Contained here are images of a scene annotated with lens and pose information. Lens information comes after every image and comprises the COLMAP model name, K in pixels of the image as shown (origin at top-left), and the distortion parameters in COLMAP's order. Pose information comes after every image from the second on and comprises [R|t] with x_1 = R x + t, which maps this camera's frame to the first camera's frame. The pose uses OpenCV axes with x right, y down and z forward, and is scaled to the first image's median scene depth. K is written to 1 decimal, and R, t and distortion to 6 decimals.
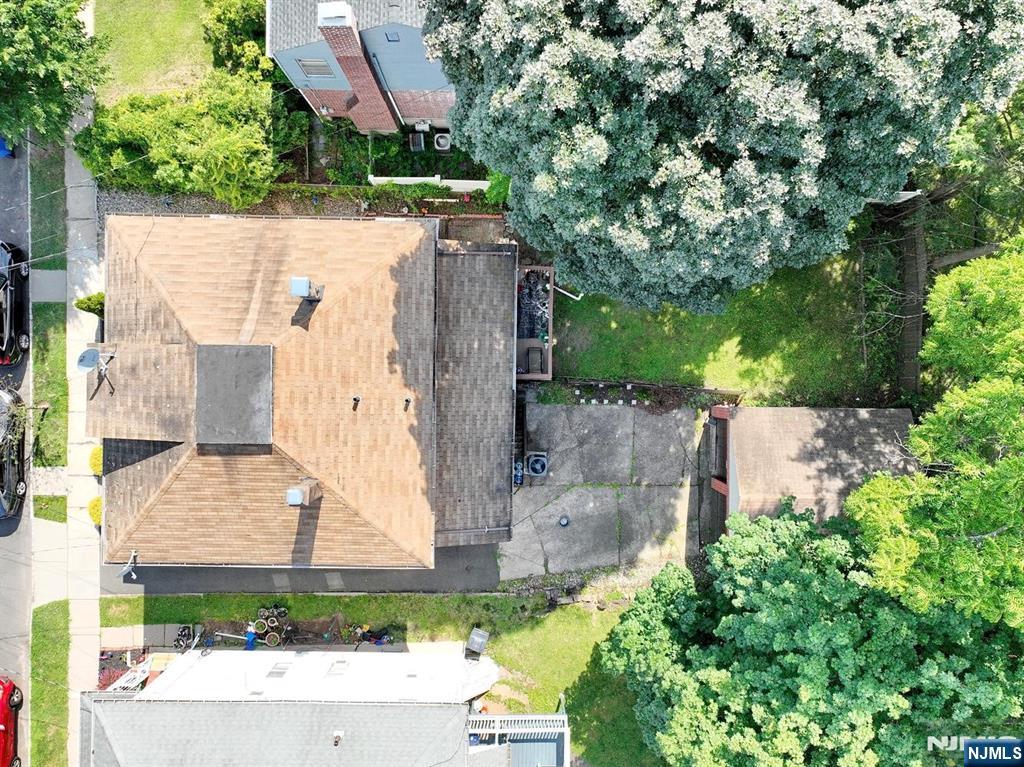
lens RADIAL K [[719.2, 0, 512.0], [0, 719.2, 383.5], [0, 0, 1]] dist [-0.003741, 0.021996]
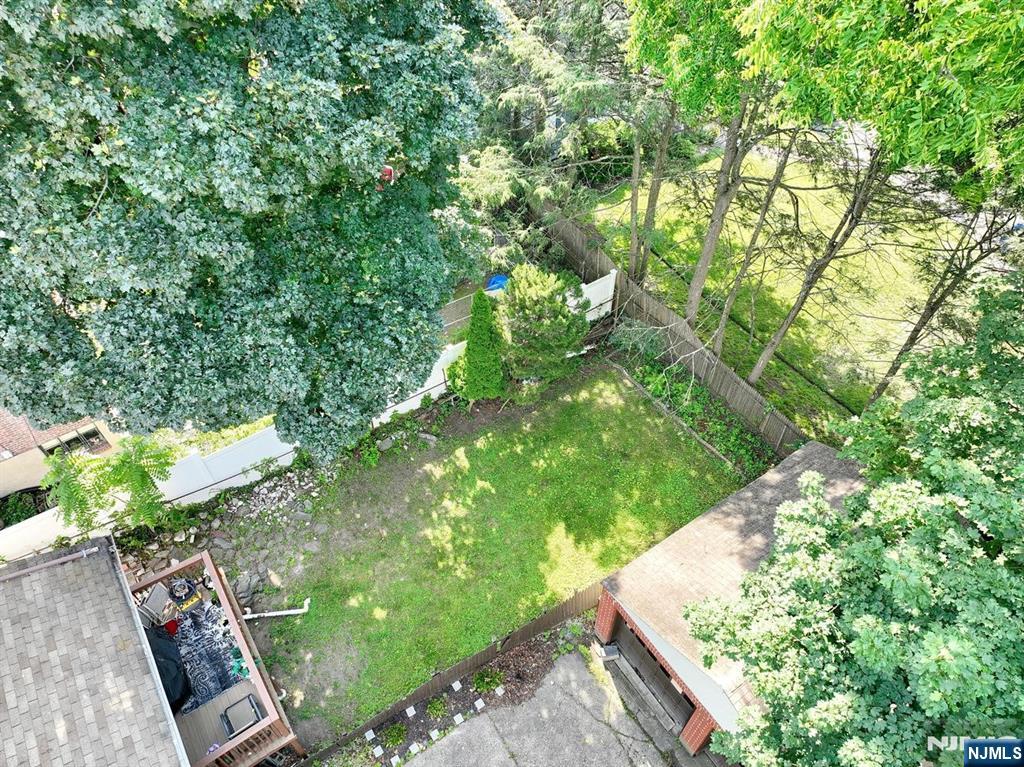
lens RADIAL K [[717.4, 0, 503.0], [0, 717.4, 383.9], [0, 0, 1]] dist [0.003955, 0.003684]
pose [[0.821993, -0.432650, 0.370325, 0.087488], [0.569484, 0.619984, -0.539730, 0.180435], [0.003918, 0.654548, 0.756010, 0.428398]]
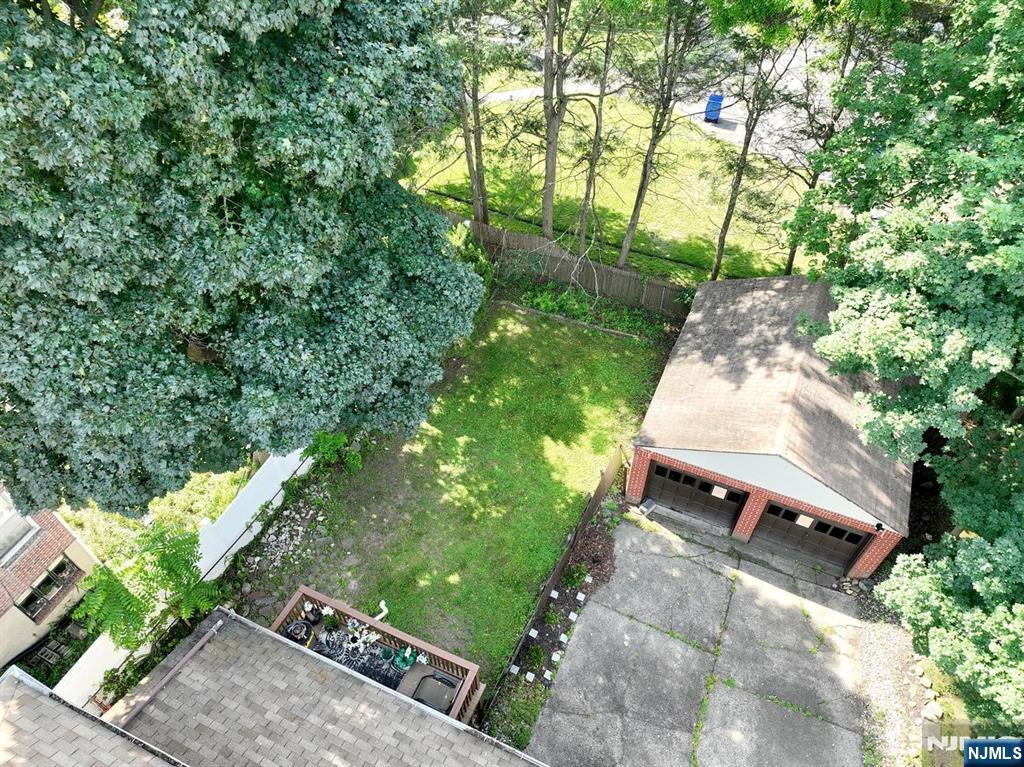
lens RADIAL K [[719.2, 0, 512.0], [0, 719.2, 383.5], [0, 0, 1]] dist [-0.003741, 0.021996]
pose [[0.397499, -0.688827, 0.606227, -0.096584], [0.917601, 0.297364, -0.263785, 0.079102], [0.001432, 0.661129, 0.750271, 0.428757]]
